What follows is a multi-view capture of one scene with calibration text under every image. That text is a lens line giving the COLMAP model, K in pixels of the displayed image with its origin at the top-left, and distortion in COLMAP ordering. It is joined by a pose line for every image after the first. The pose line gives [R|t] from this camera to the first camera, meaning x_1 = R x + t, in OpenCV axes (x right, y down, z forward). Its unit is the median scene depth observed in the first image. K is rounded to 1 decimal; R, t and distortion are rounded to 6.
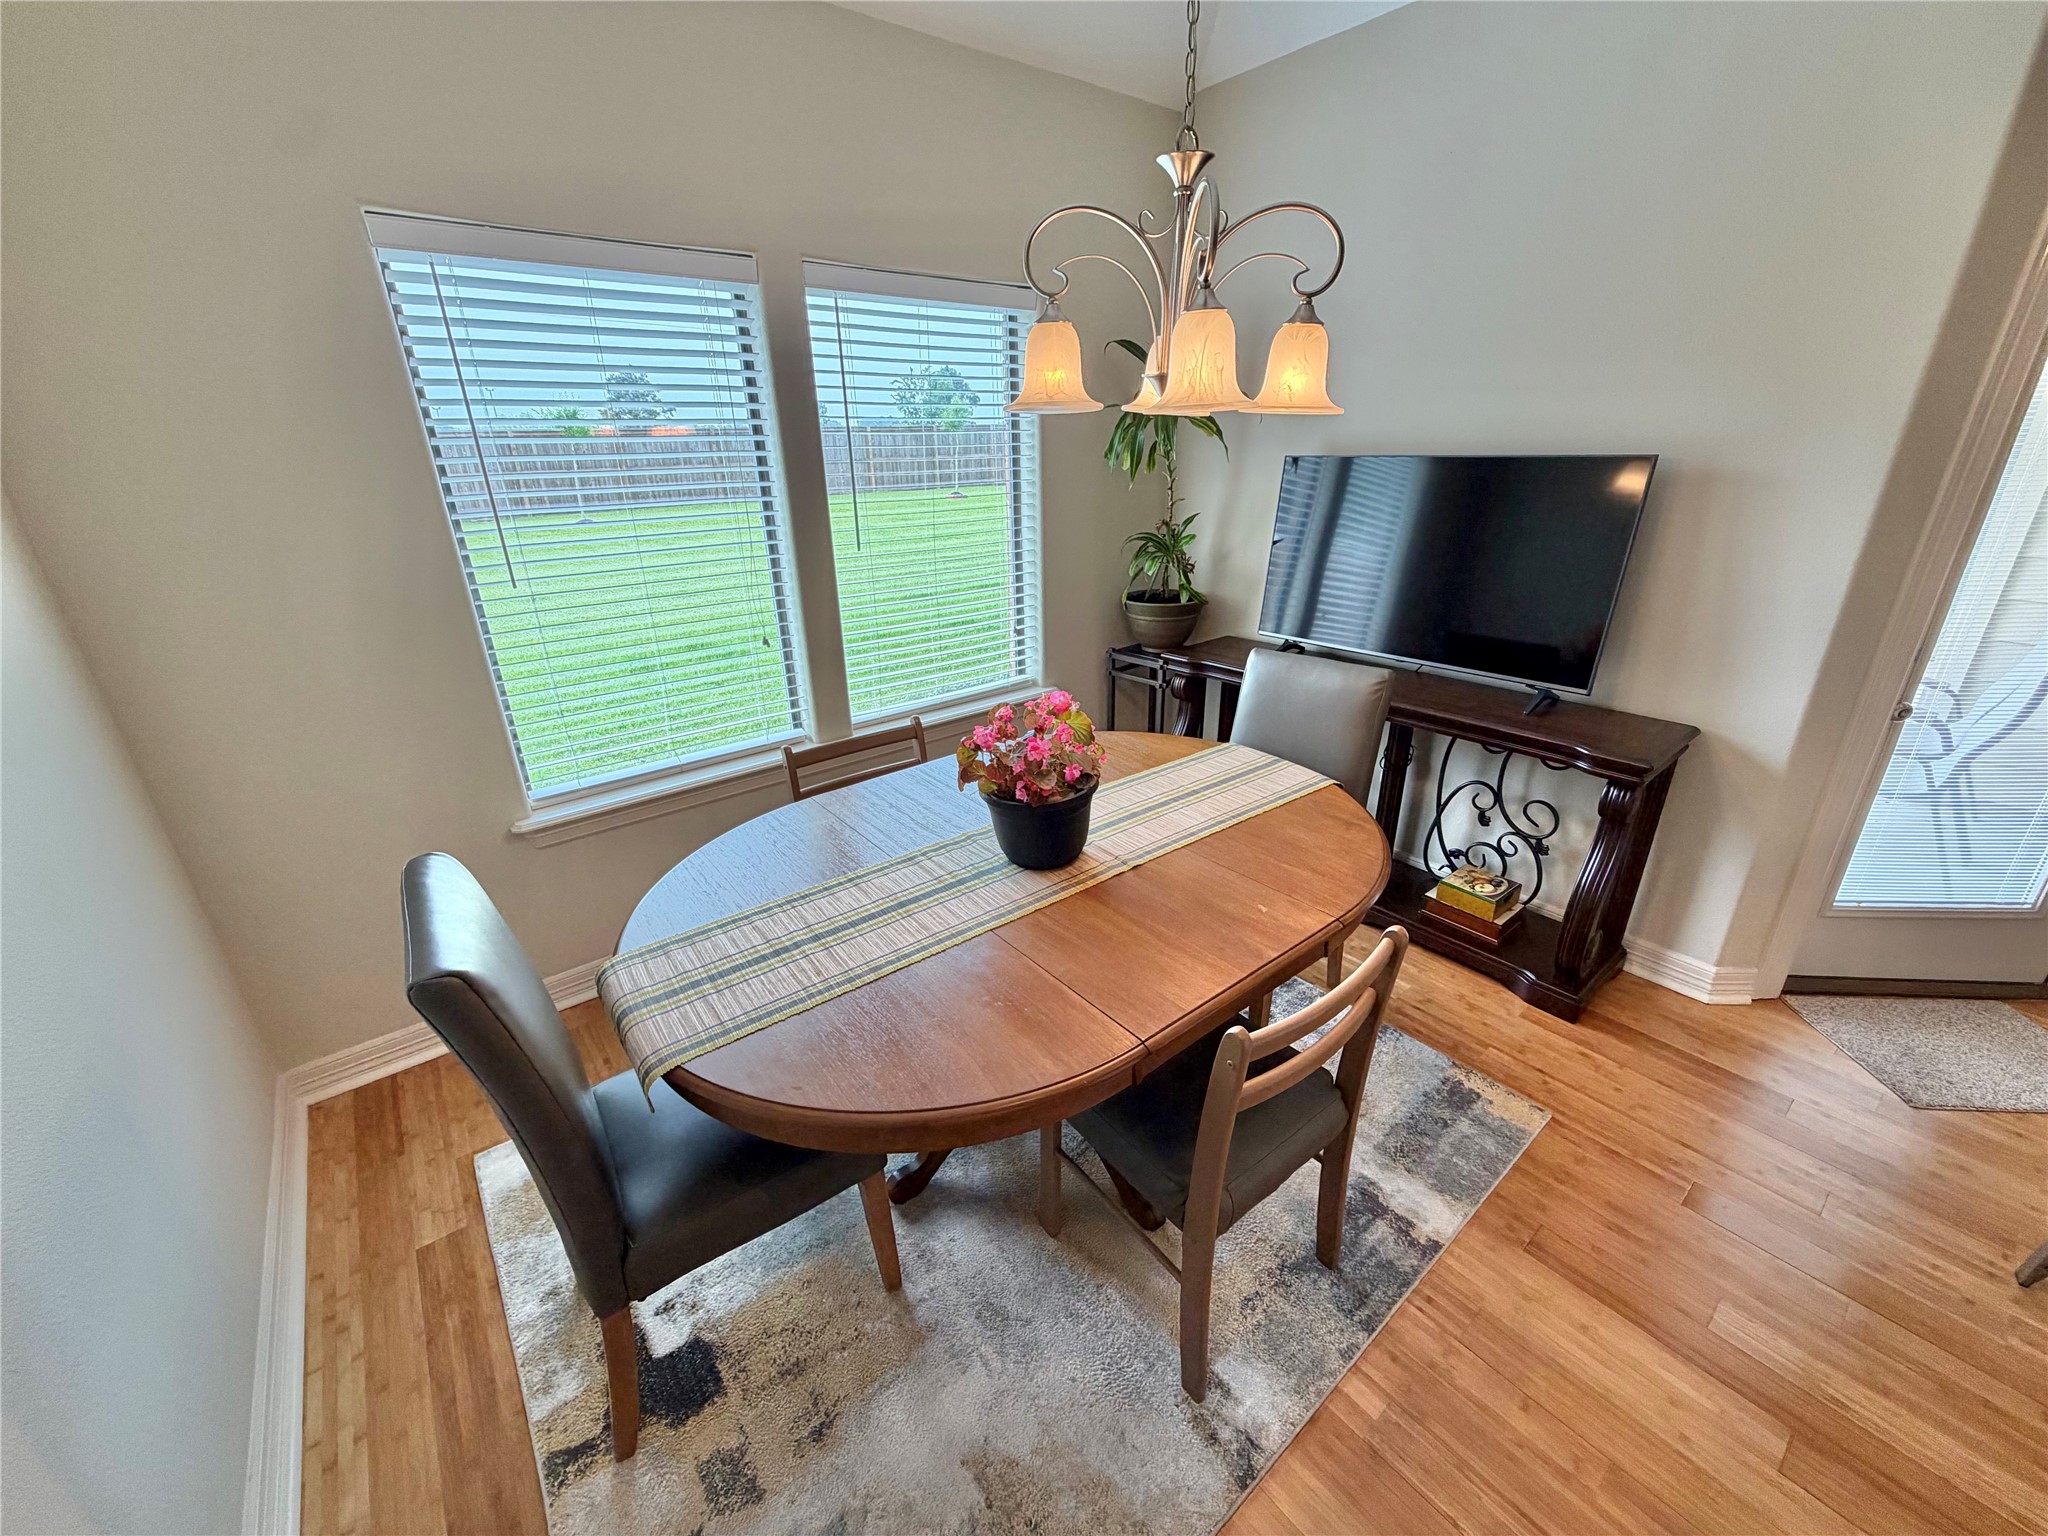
lens RADIAL K [[815.9, 0, 1015.2], [0, 815.9, 767.6], [0, 0, 1]] dist [-0.003398, -0.000089]
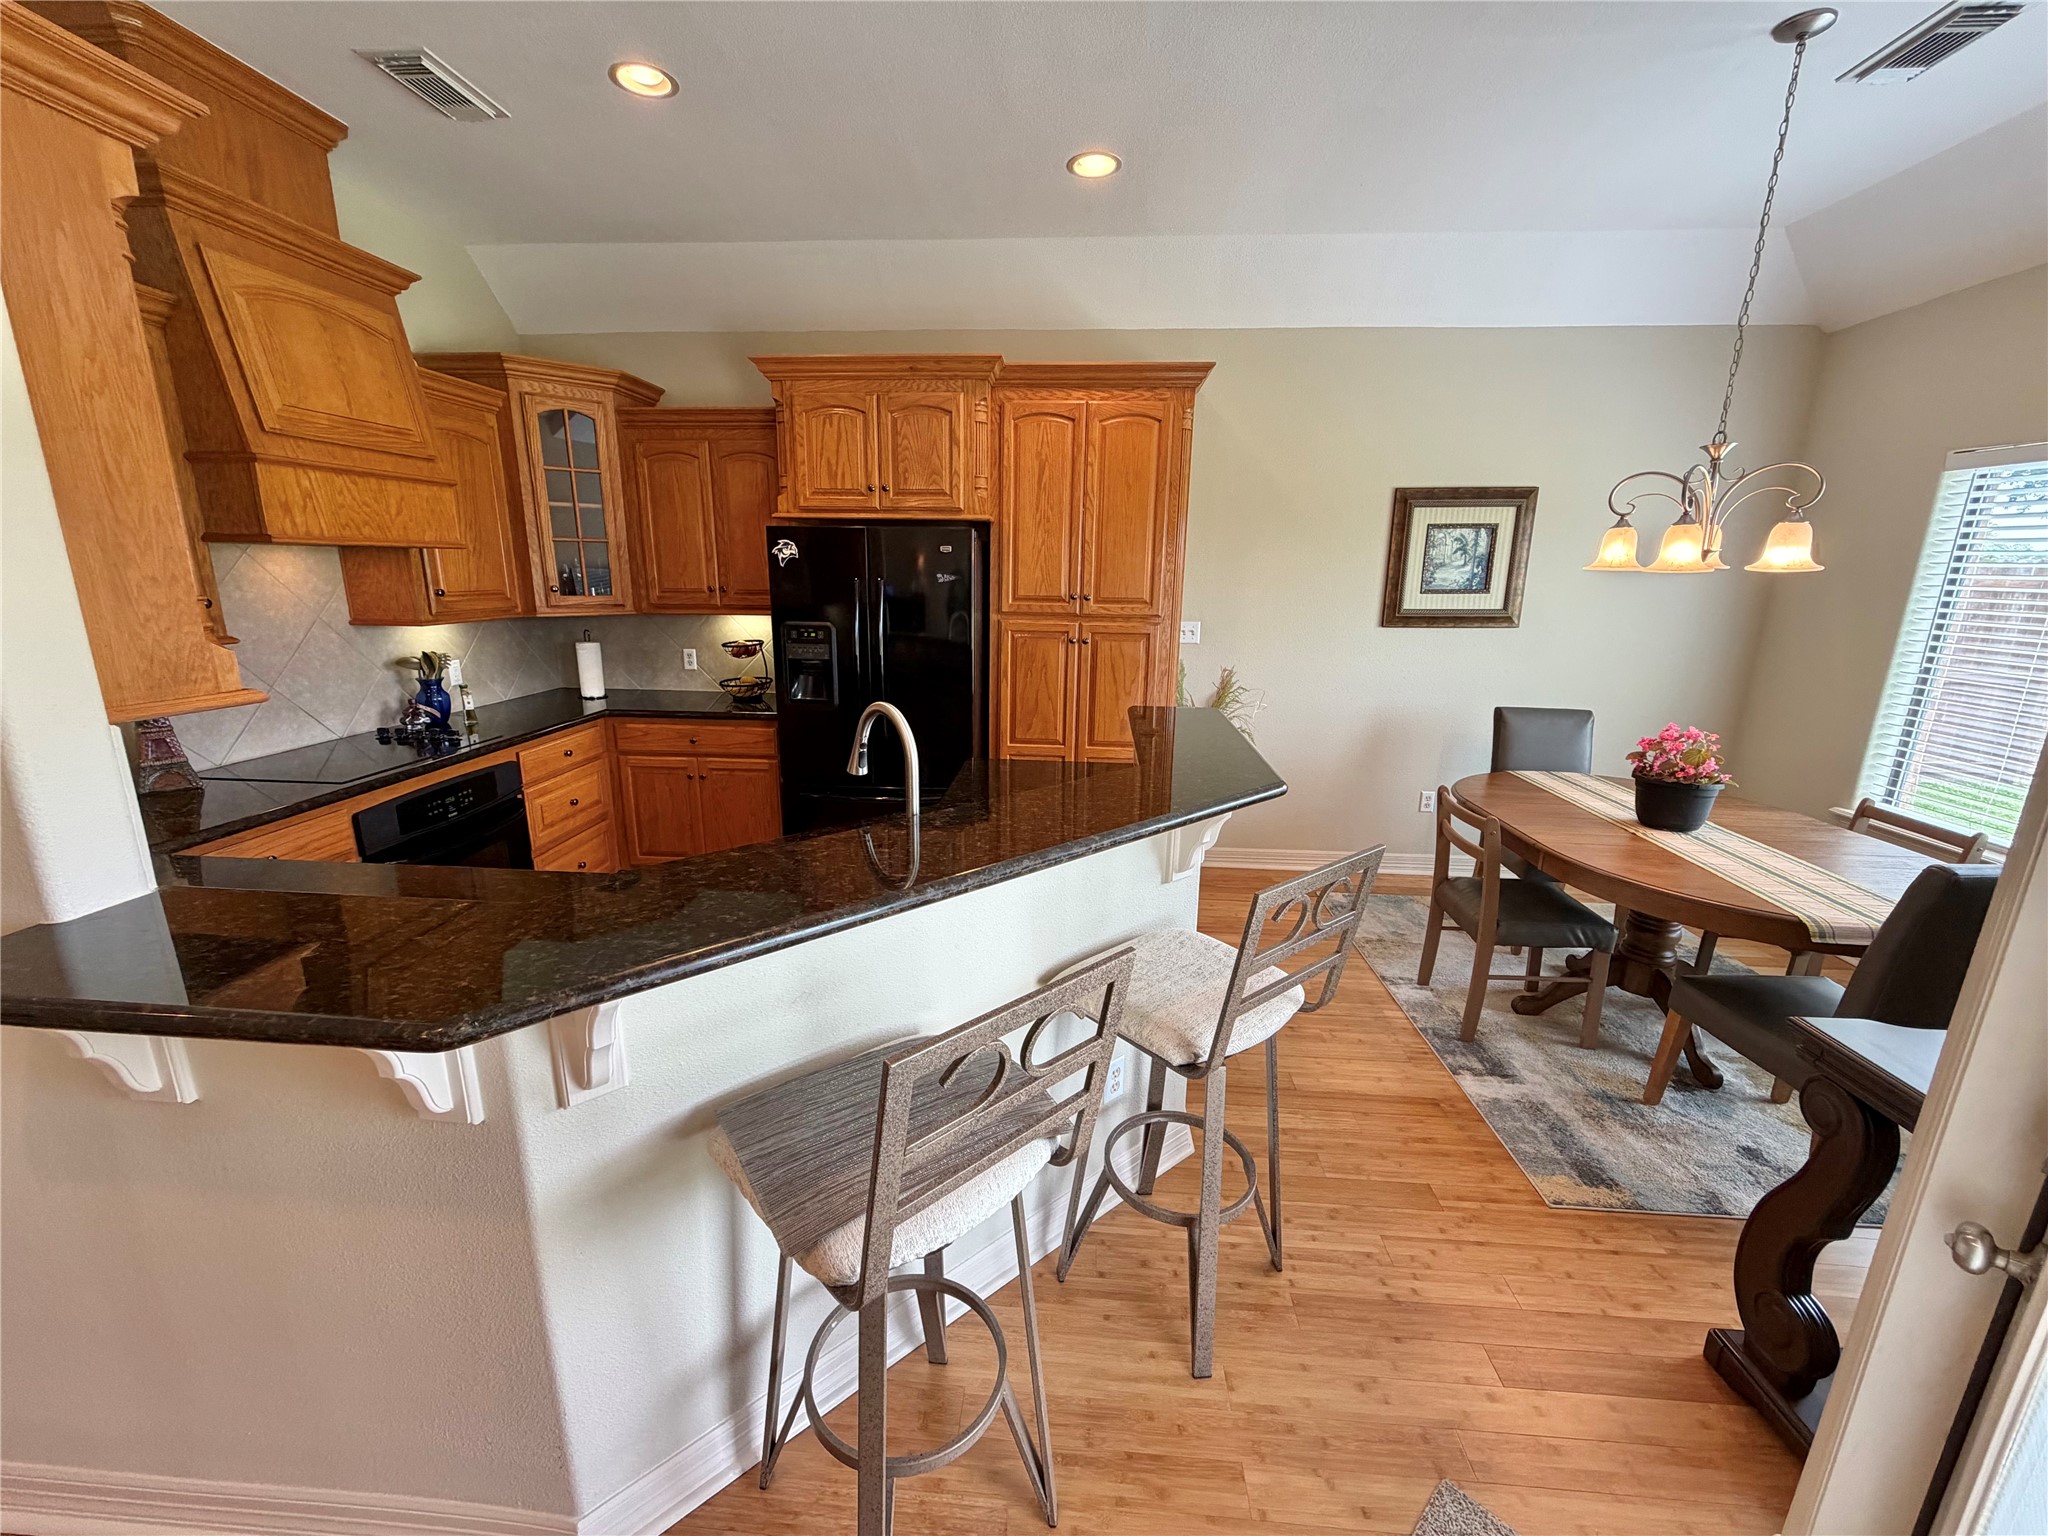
lens RADIAL K [[817.3, 0, 1016.4], [0, 817.3, 769.7], [0, 0, 1]] dist [0.000233, 0.000148]
pose [[-0.678386, 0.192227, -0.709113, 2.001639], [-0.273243, 0.829924, 0.486379, -0.417220], [0.682005, 0.523713, -0.510484, 0.876186]]
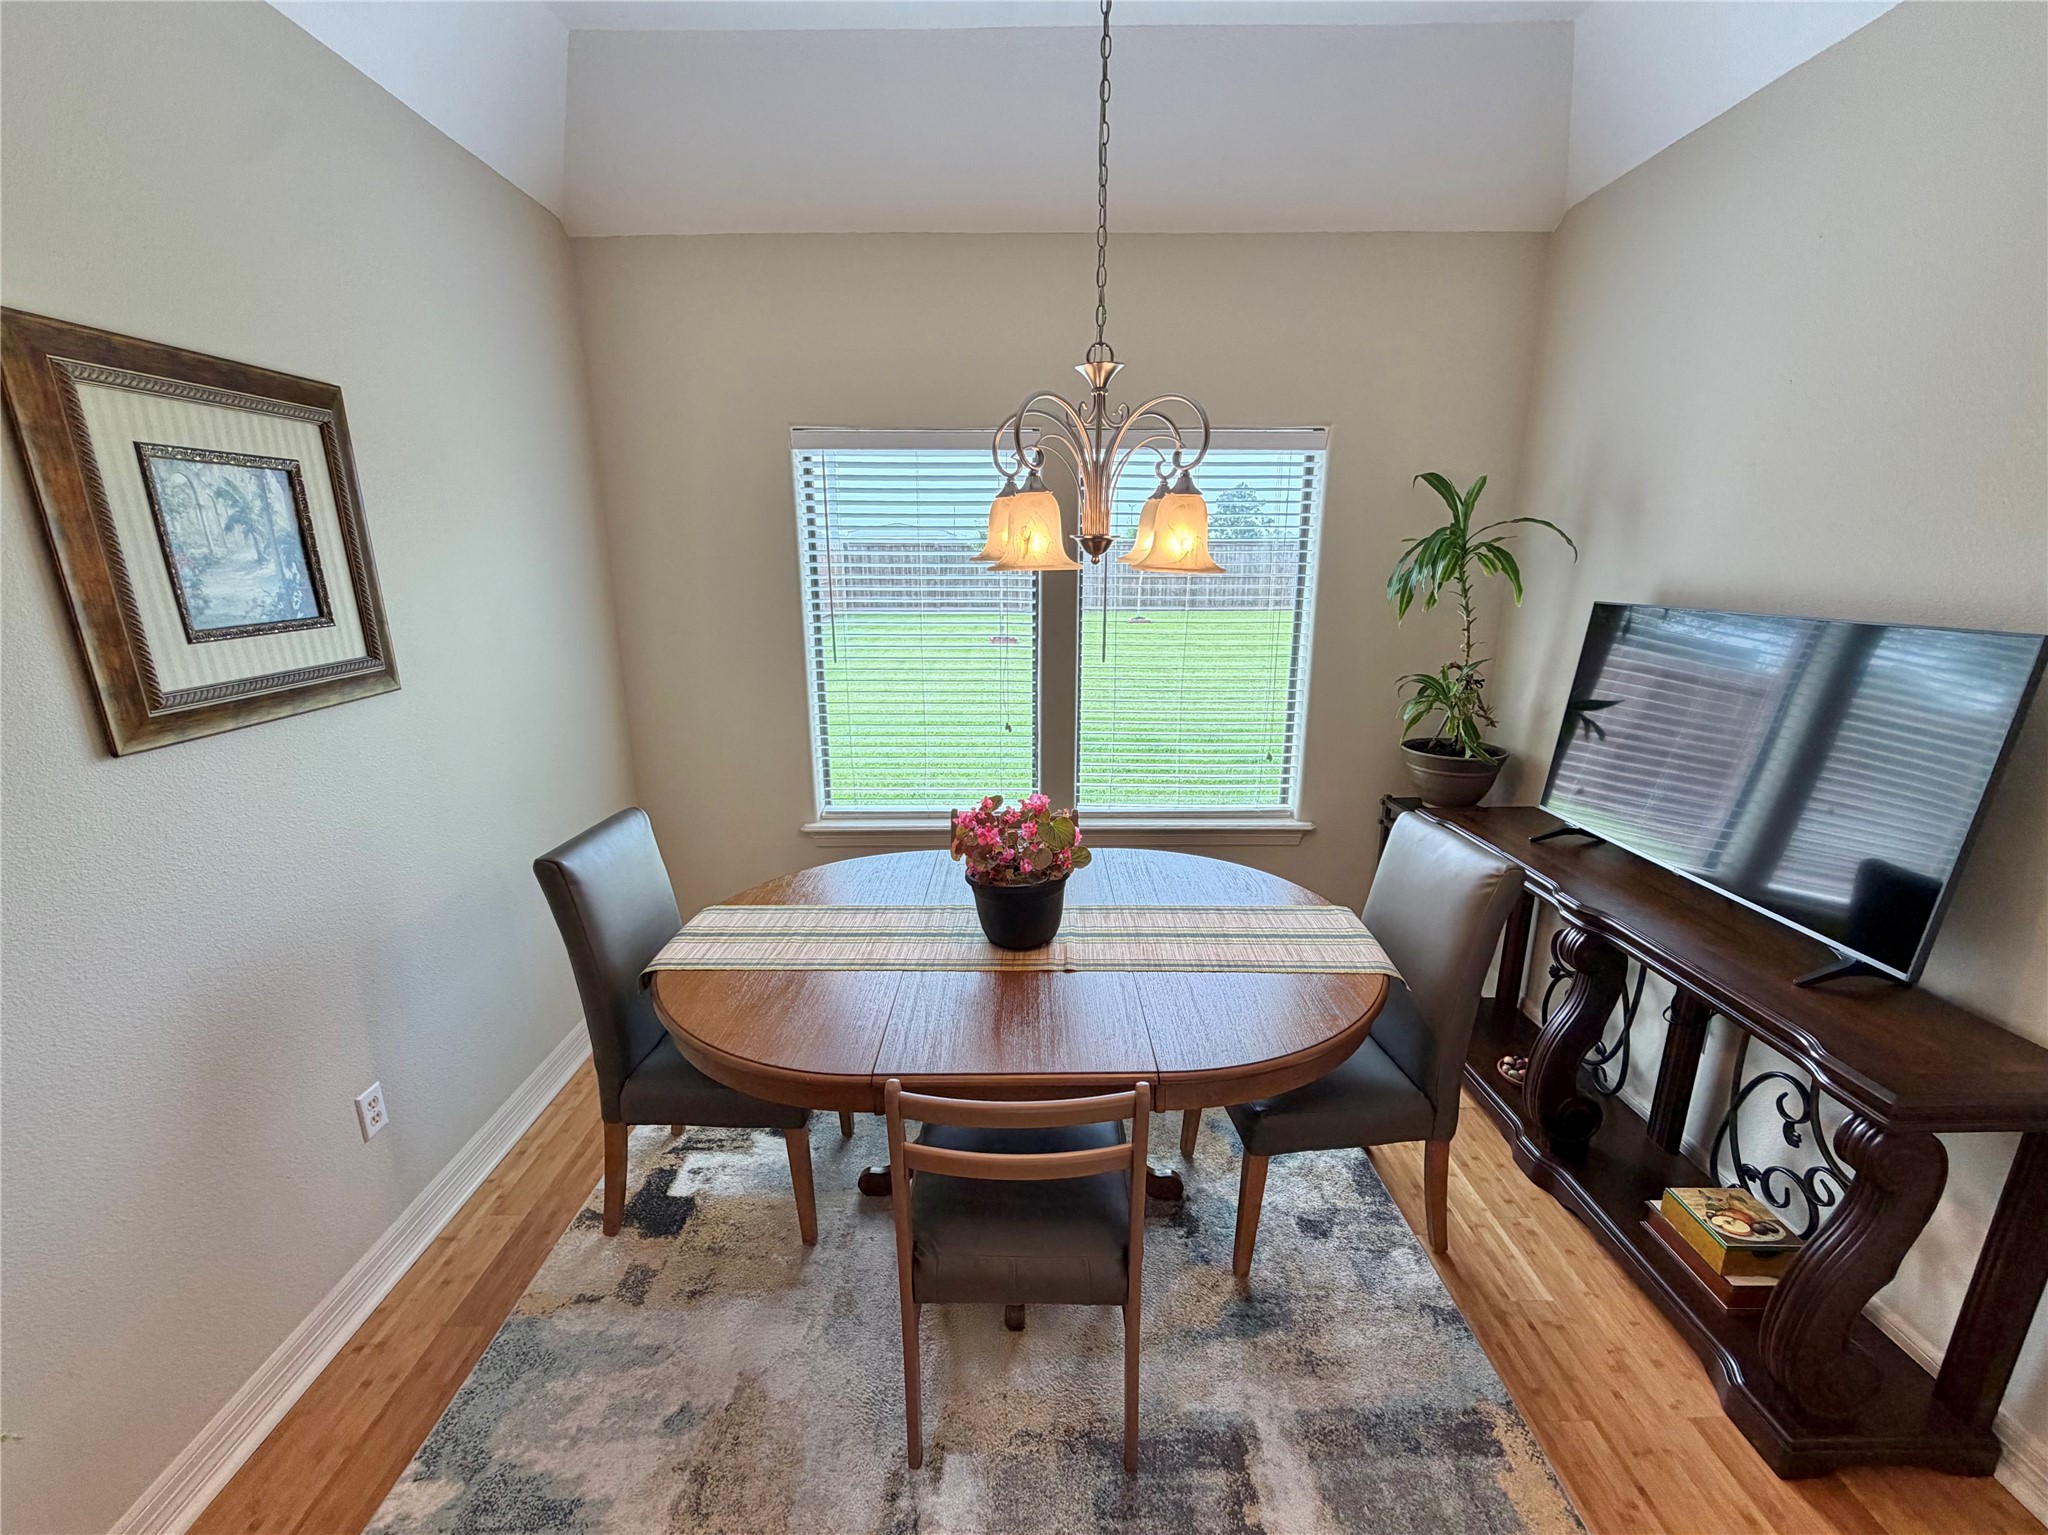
lens RADIAL K [[838.3, 0, 1021.3], [0, 838.3, 770.6], [0, 0, 1]] dist [-0.001750, -0.000379]
pose [[0.785615, 0.172794, -0.594097, 0.663468], [-0.245848, 0.968334, -0.043459, -0.064810], [0.567775, 0.180200, 0.803218, 0.040258]]
